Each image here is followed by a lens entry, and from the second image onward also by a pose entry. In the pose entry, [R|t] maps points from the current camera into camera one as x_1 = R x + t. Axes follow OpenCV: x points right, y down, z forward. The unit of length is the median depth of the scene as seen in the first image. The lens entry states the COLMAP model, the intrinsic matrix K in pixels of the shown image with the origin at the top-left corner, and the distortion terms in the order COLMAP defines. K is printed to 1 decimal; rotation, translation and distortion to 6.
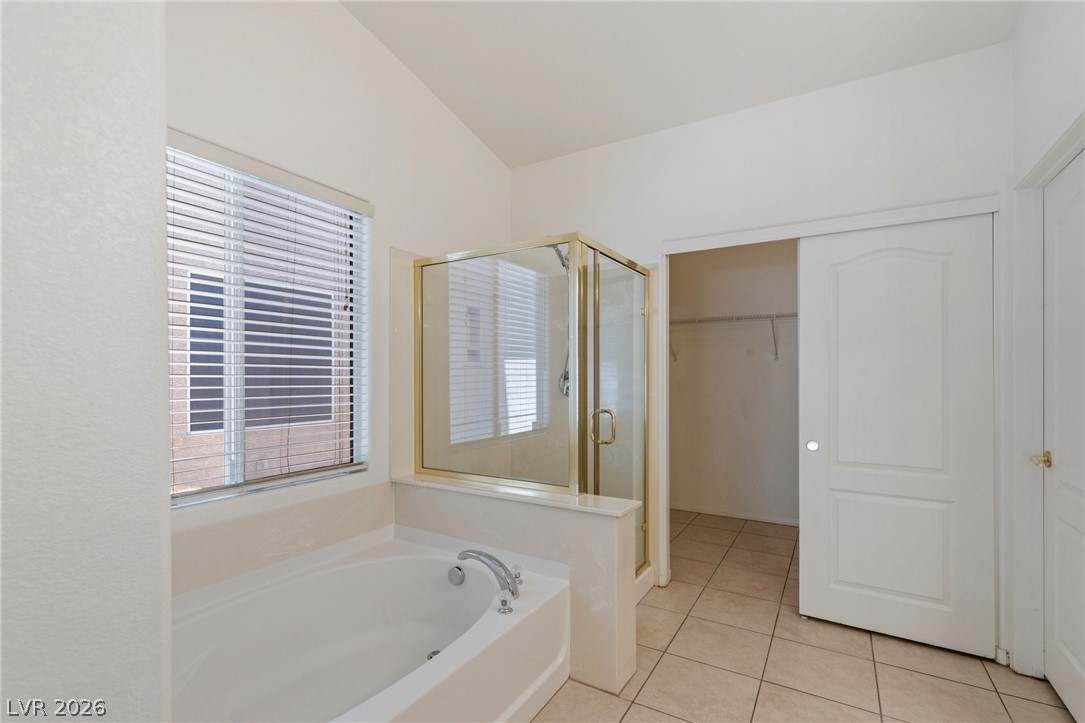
lens RADIAL K [[488.2, 0, 543.2], [0, 488.2, 380.2], [0, 0, 1]] dist [0.008324, -0.000684]
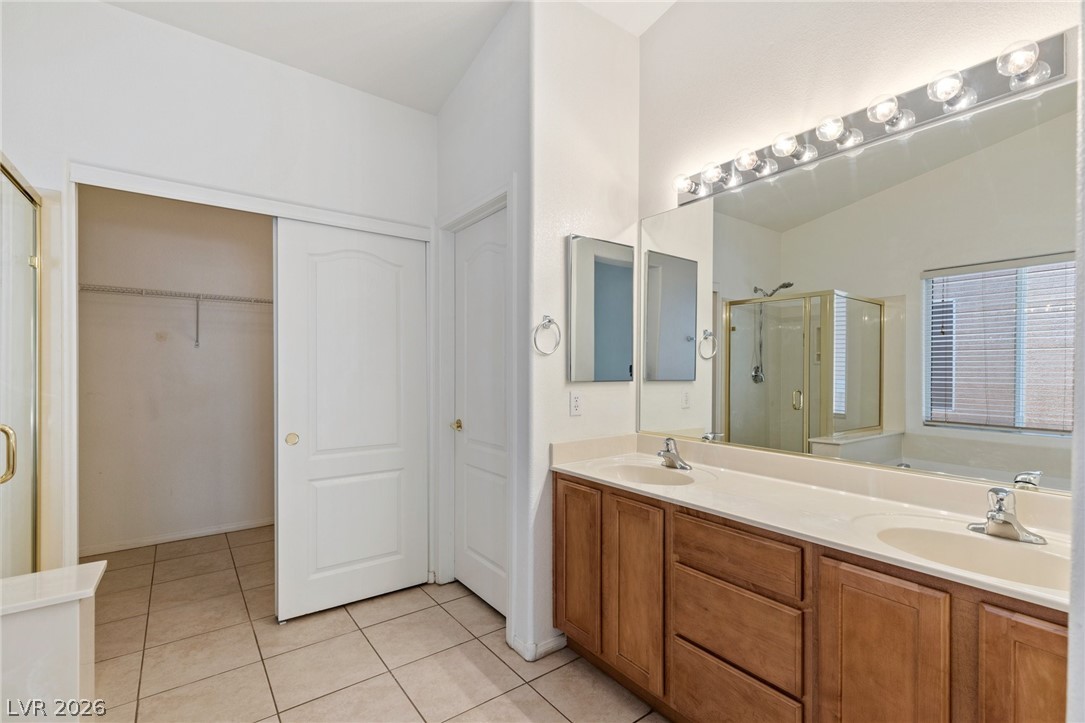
lens RADIAL K [[488.2, 0, 537.7], [0, 488.2, 371.1], [0, 0, 1]] dist [0.008324, -0.000684]
pose [[0.383508, -0.004233, 0.923528, -0.149700], [0.004194, 0.999987, 0.002842, 0.001259], [-0.923528, 0.002783, 0.383520, 0.193927]]
